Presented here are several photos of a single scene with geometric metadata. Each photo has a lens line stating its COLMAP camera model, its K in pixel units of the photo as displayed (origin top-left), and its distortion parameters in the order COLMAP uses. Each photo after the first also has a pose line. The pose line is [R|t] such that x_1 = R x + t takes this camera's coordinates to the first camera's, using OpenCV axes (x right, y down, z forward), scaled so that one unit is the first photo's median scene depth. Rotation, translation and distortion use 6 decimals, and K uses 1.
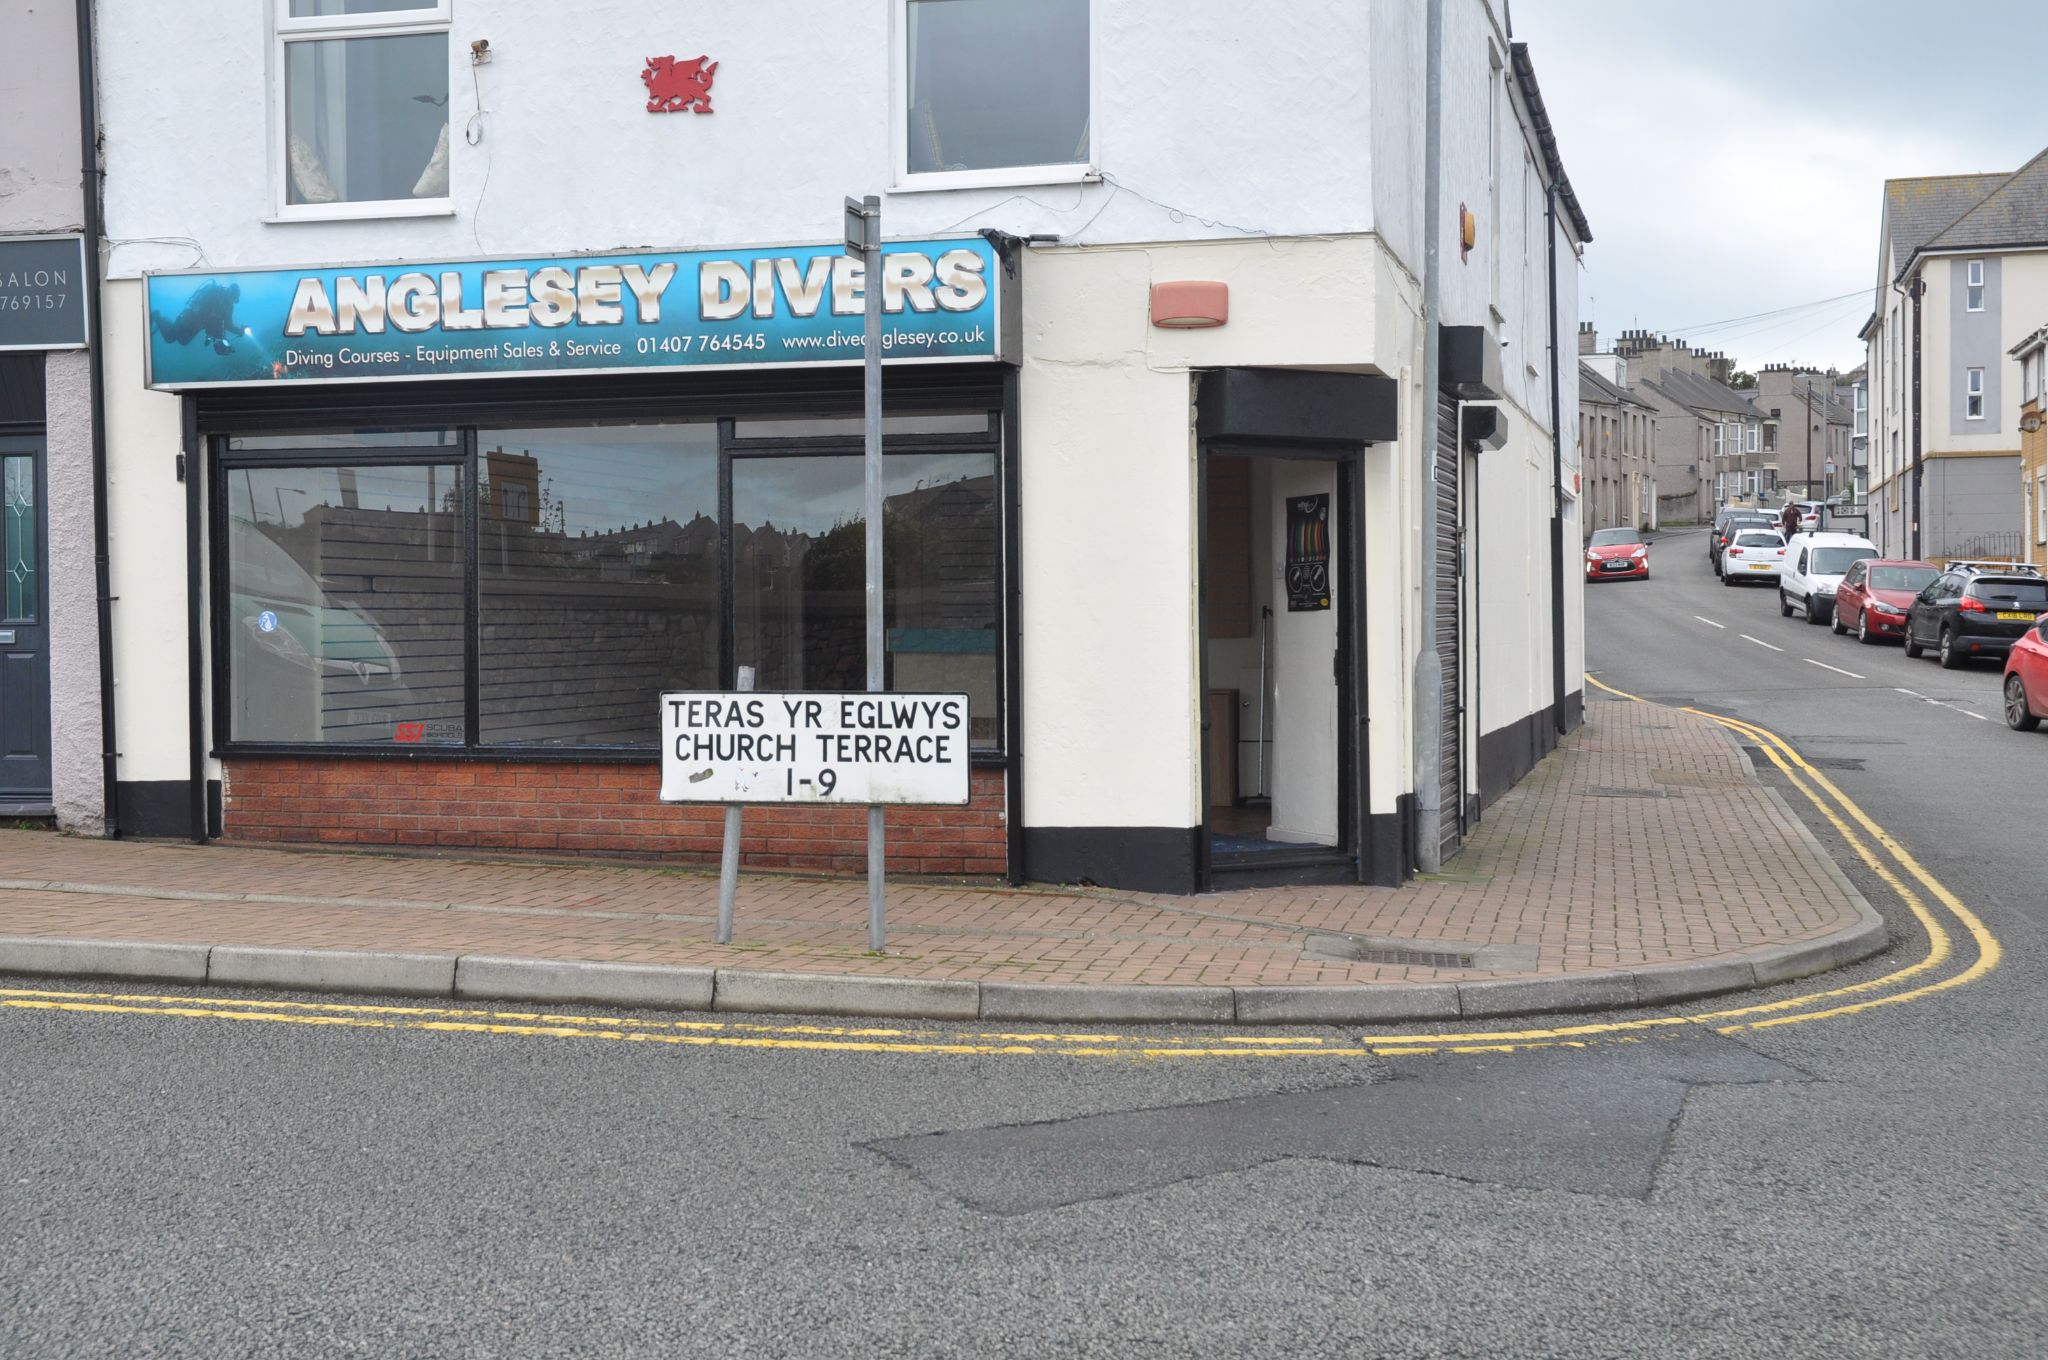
lens RADIAL K [[2500.3, 0, 1021.8], [0, 2500.3, 678.5], [0, 0, 1]] dist [0.021941, 0.000000]
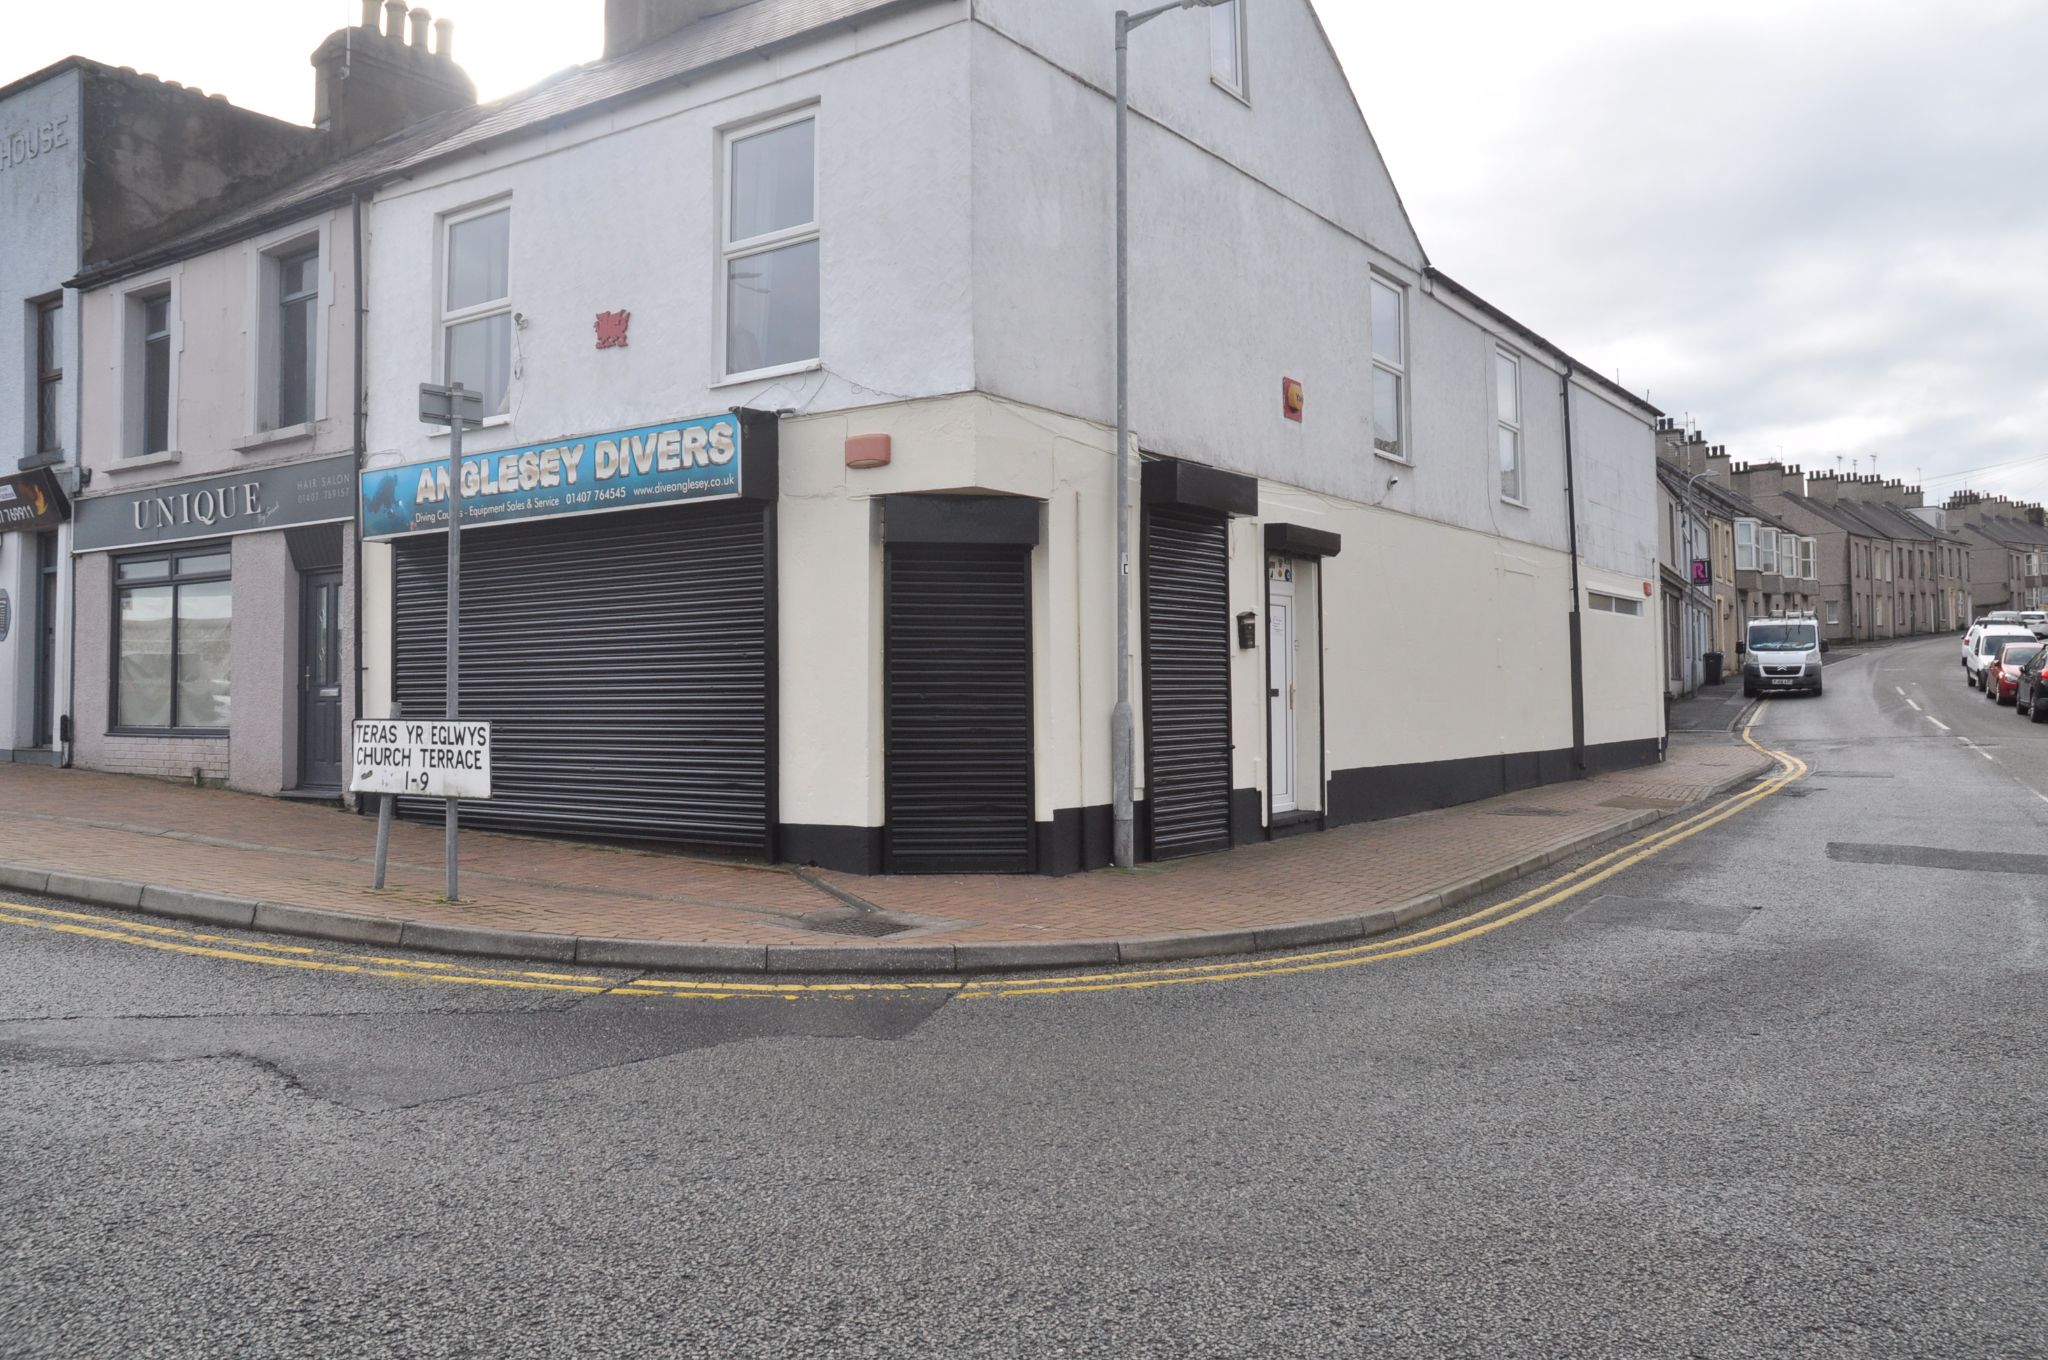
lens RADIAL K [[1582.9, 0, 1024.1], [0, 1582.9, 665.3], [0, 0, 1]] dist [-0.060754, -0.002137]
pose [[0.934293, -0.005924, -0.356458, 0.458425], [-0.010794, 0.998934, -0.044891, 0.008806], [0.356343, 0.045789, 0.933232, 0.210126]]
